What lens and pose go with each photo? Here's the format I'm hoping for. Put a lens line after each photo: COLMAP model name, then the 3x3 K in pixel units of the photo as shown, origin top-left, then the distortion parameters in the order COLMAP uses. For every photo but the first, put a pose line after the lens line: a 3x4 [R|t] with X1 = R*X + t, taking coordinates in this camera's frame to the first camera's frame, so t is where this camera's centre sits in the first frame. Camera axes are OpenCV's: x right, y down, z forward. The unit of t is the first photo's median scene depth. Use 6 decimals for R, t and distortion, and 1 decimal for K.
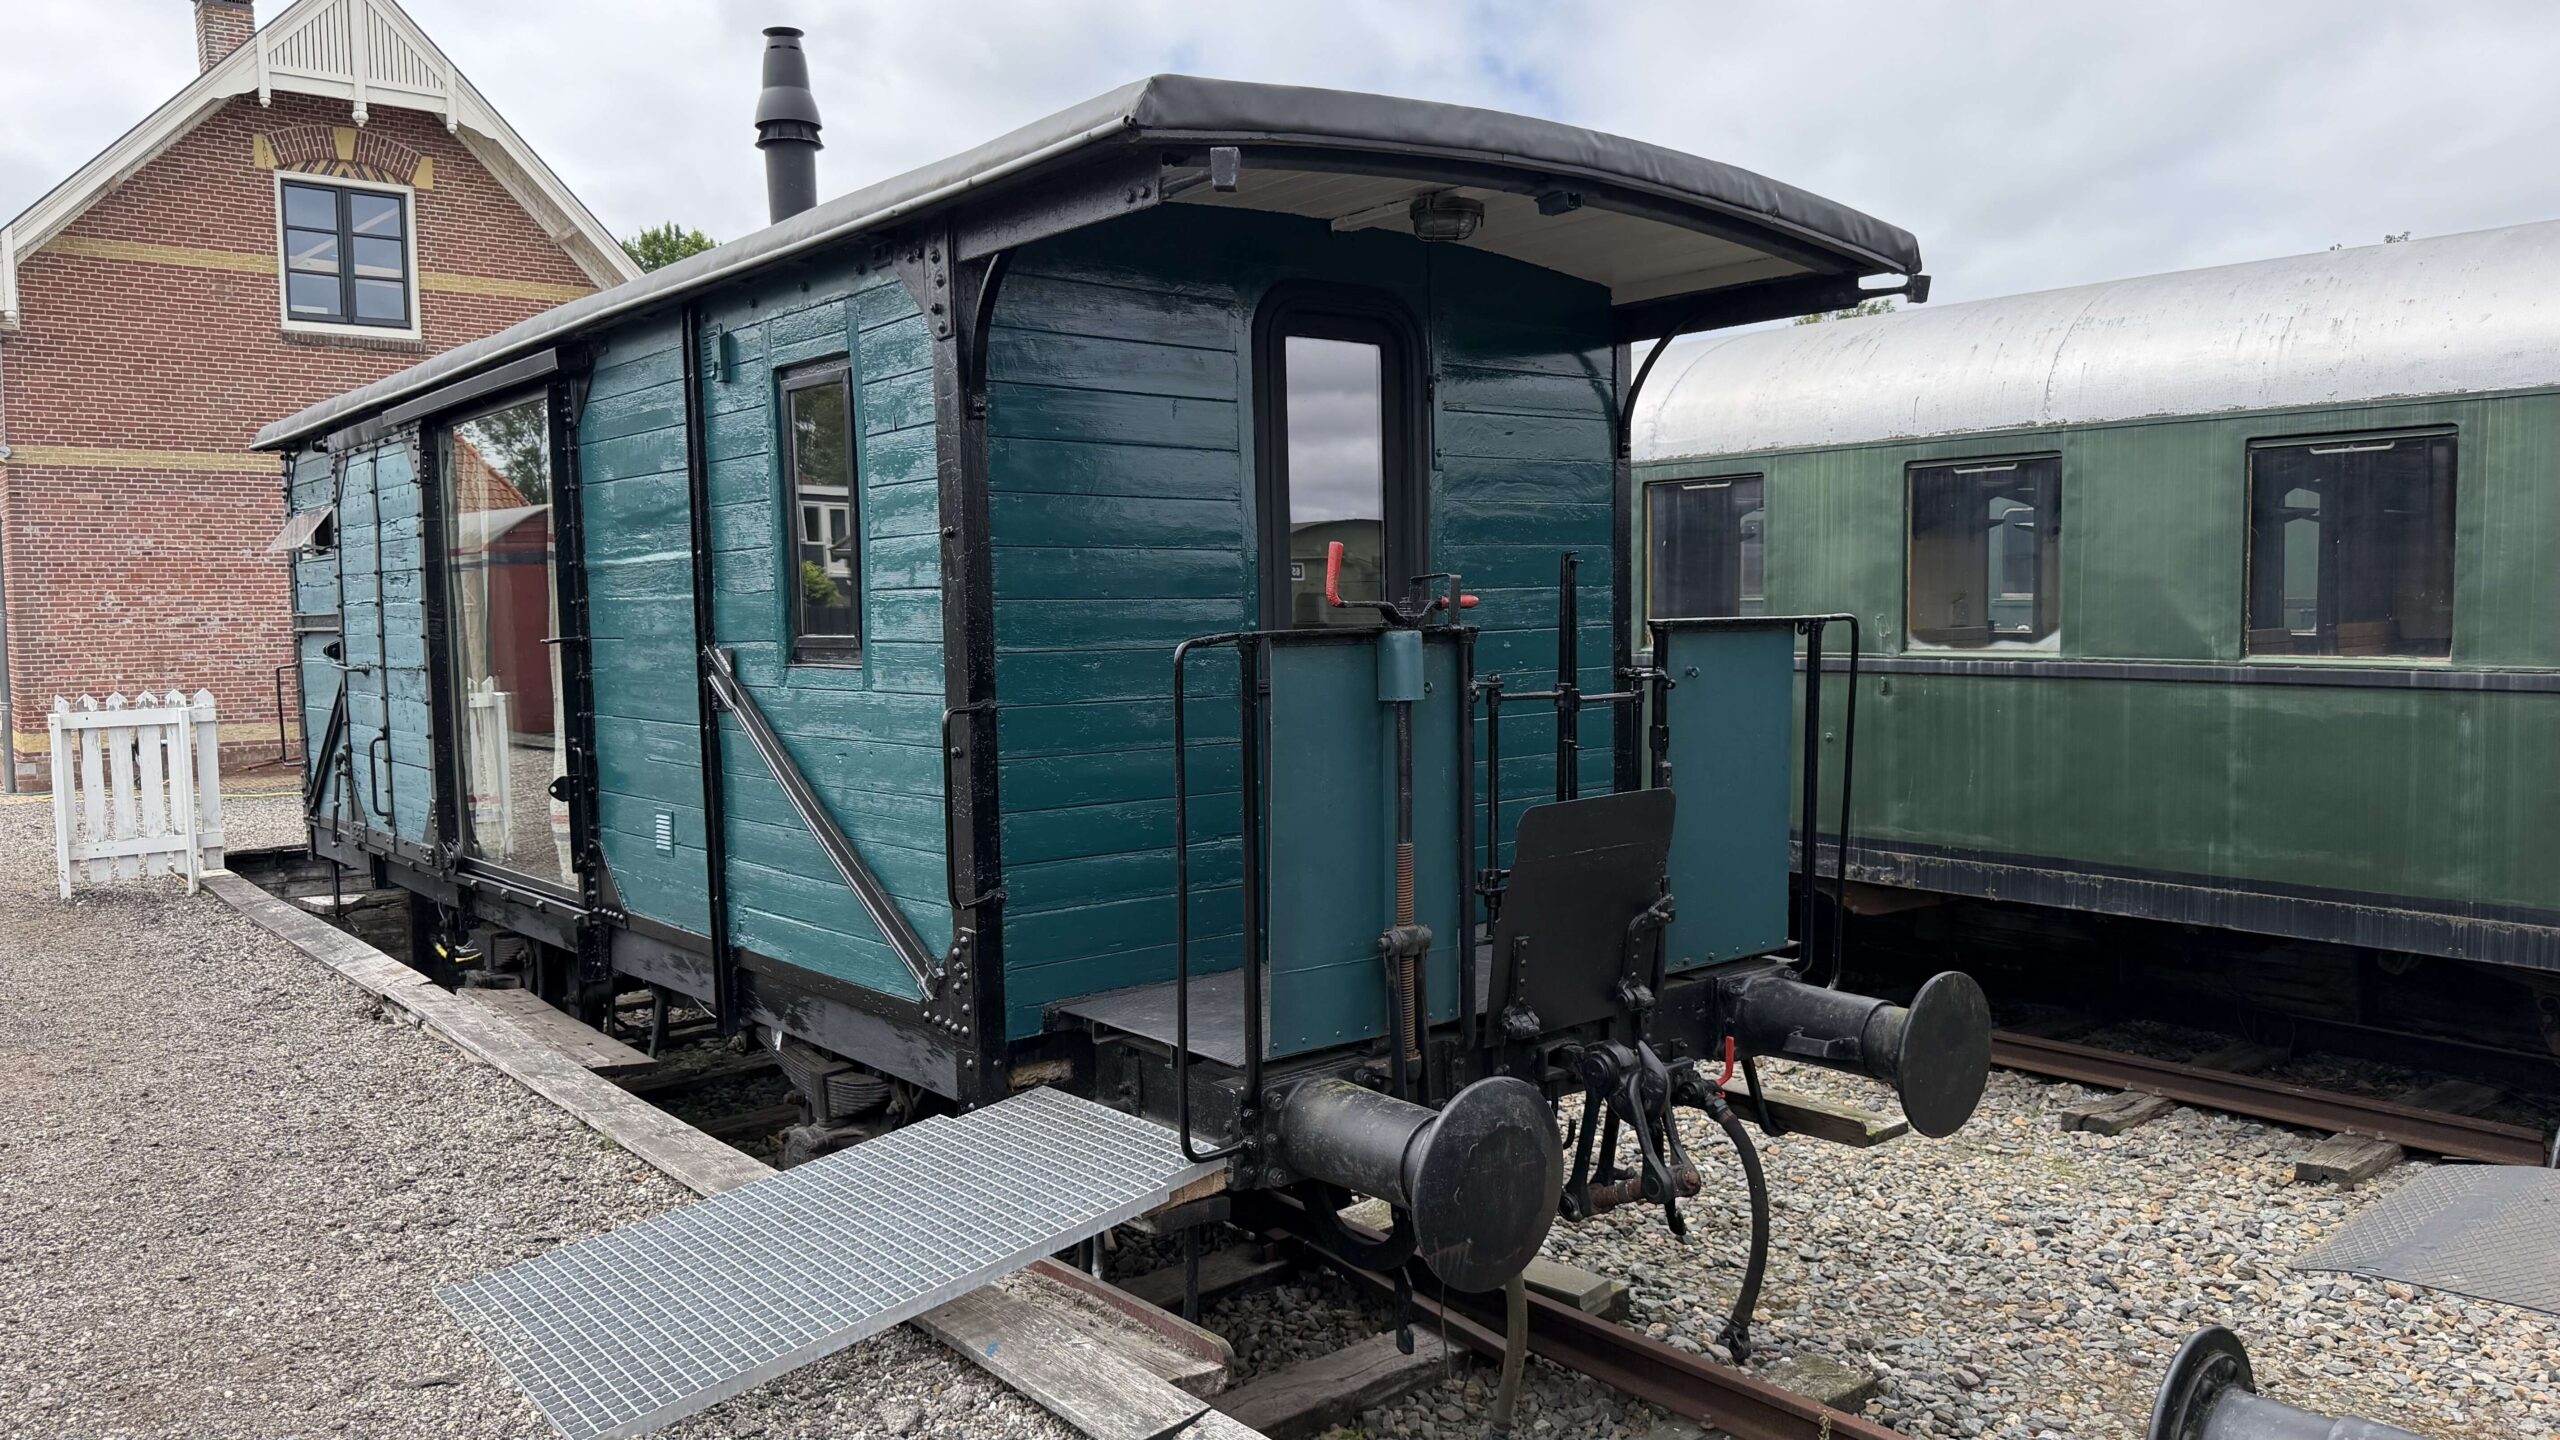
lens RADIAL K [[1804.0, 0, 1280.0], [0, 1804.0, 720.0], [0, 0, 1]] dist [0.102011, -0.135796]
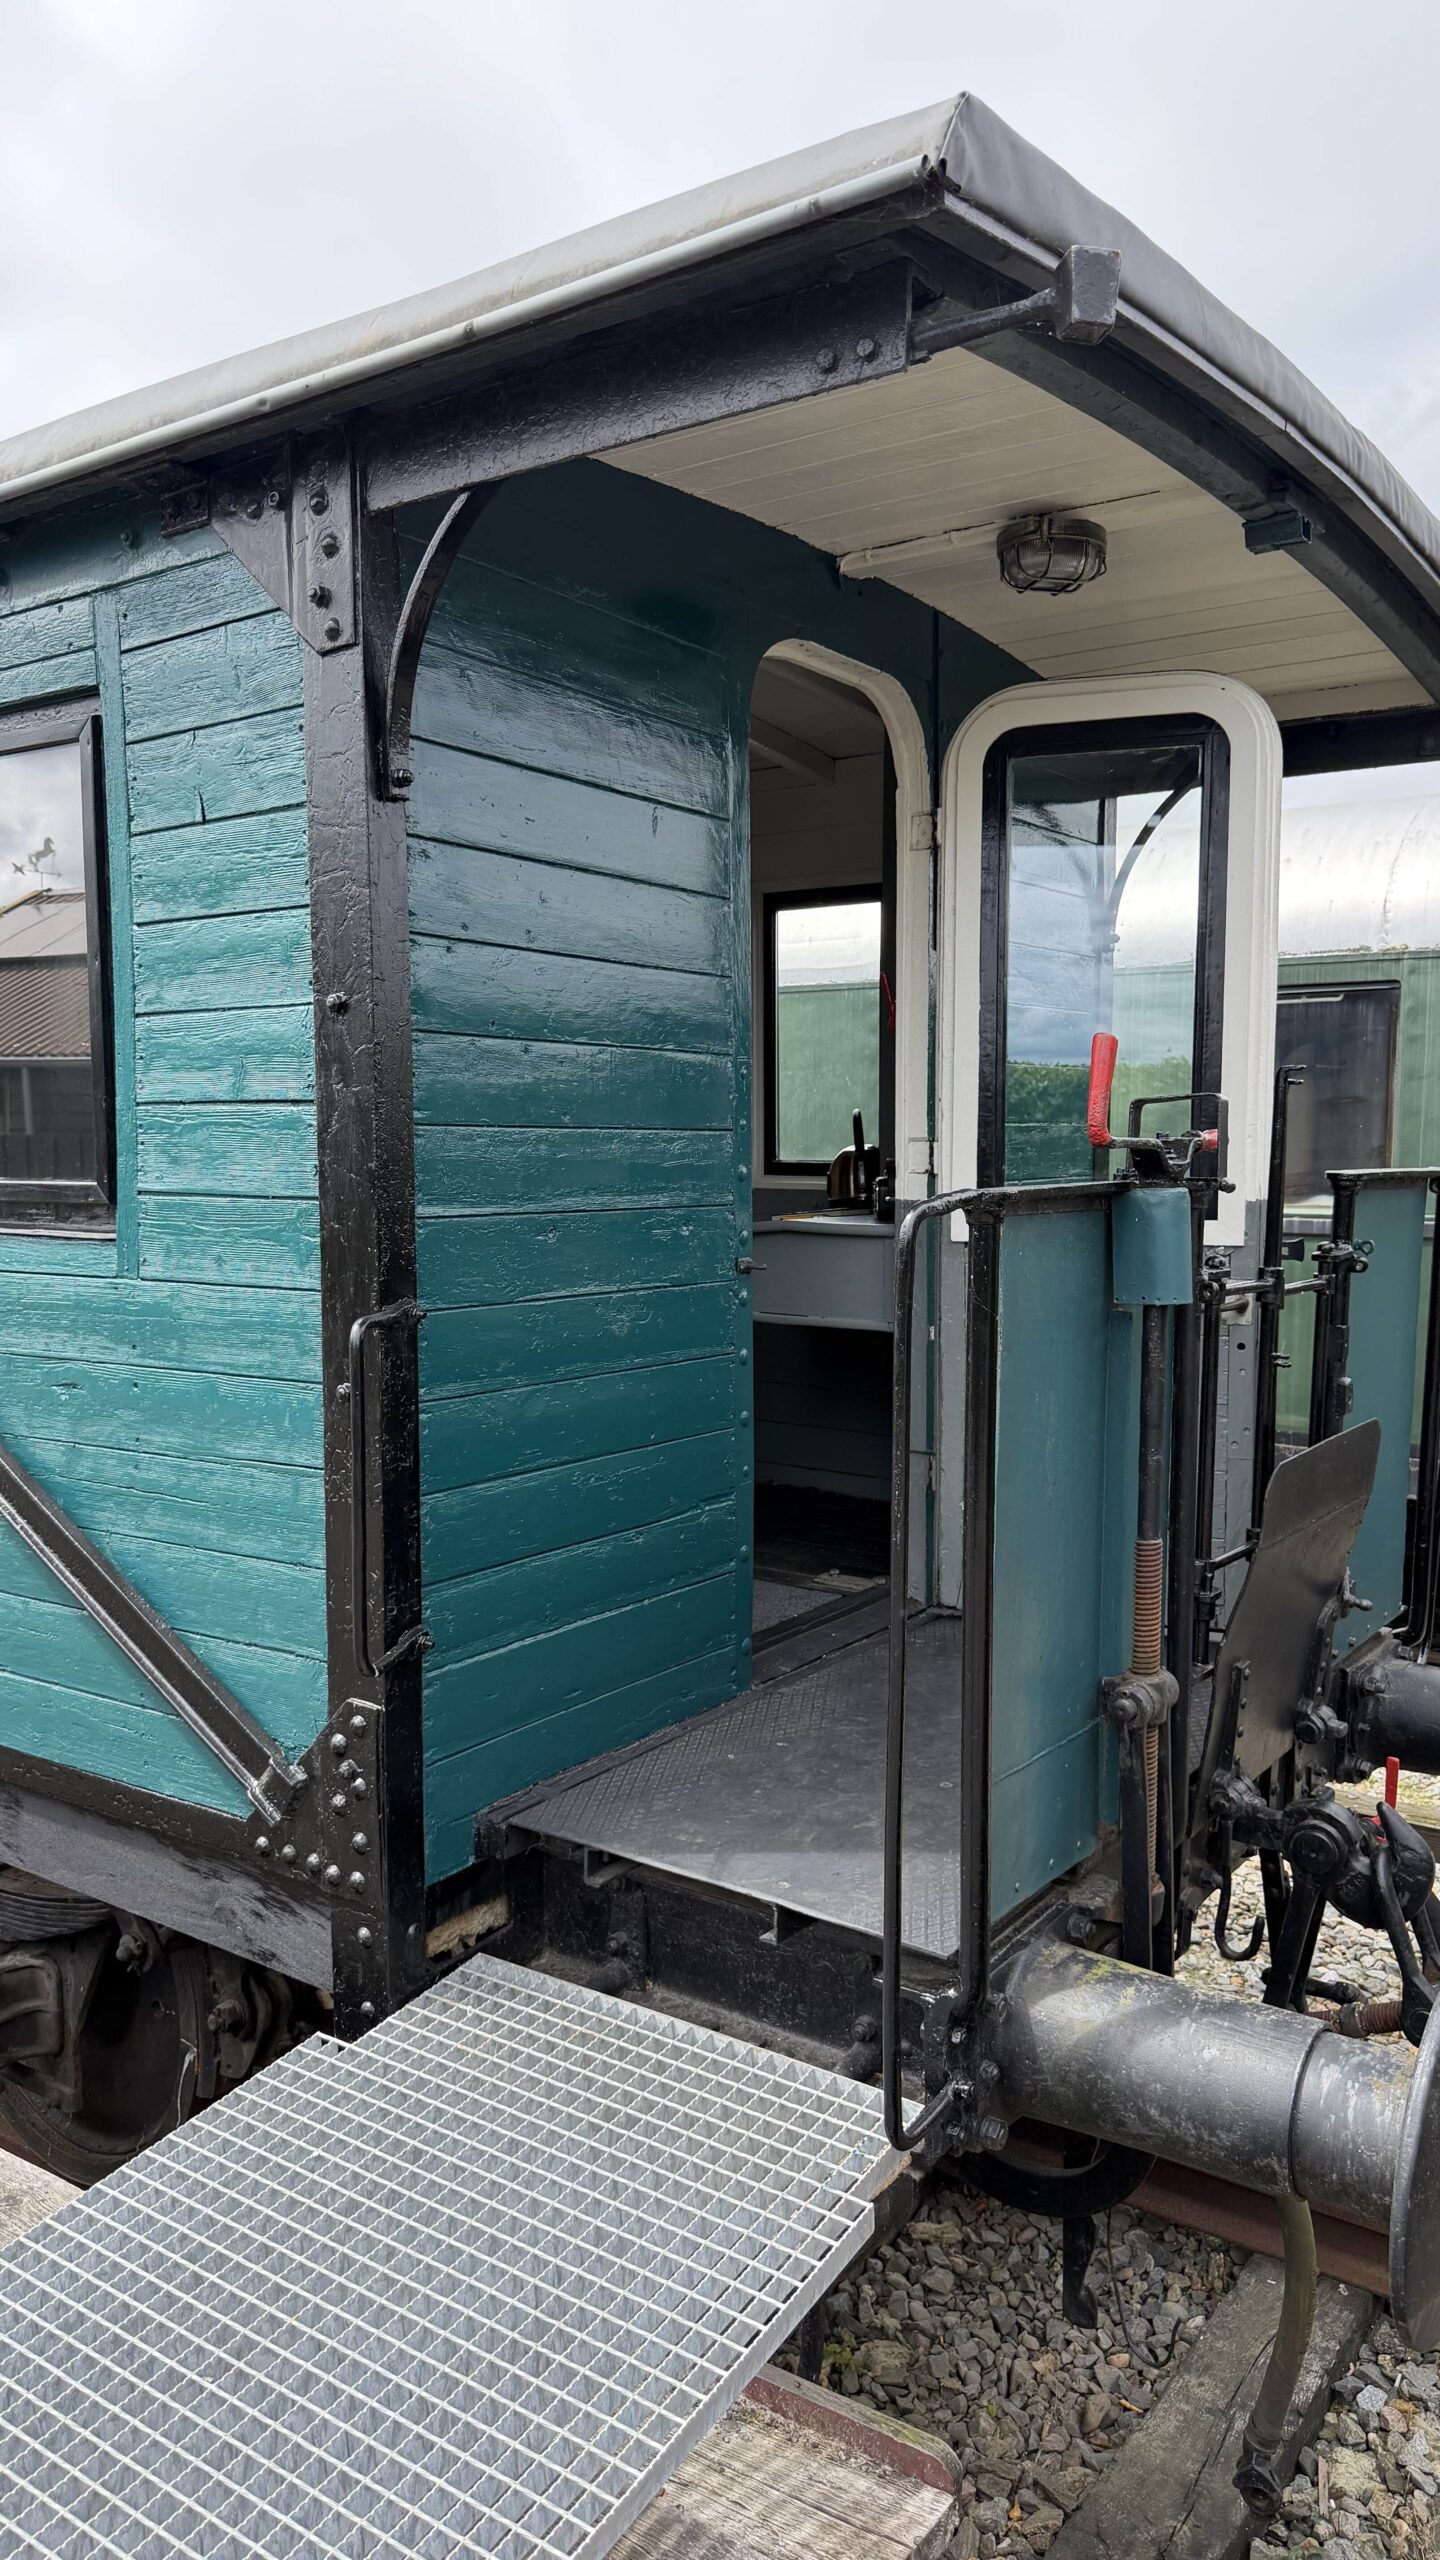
lens RADIAL K [[1805.3, 0, 720.0], [0, 1805.3, 1280.0], [0, 0, 1]] dist [0.108328, -0.240742]
pose [[0.965067, -0.004252, 0.261969, -0.200836], [0.001355, 0.999936, 0.011238, -0.022133], [-0.262000, -0.010491, 0.965011, 0.394713]]
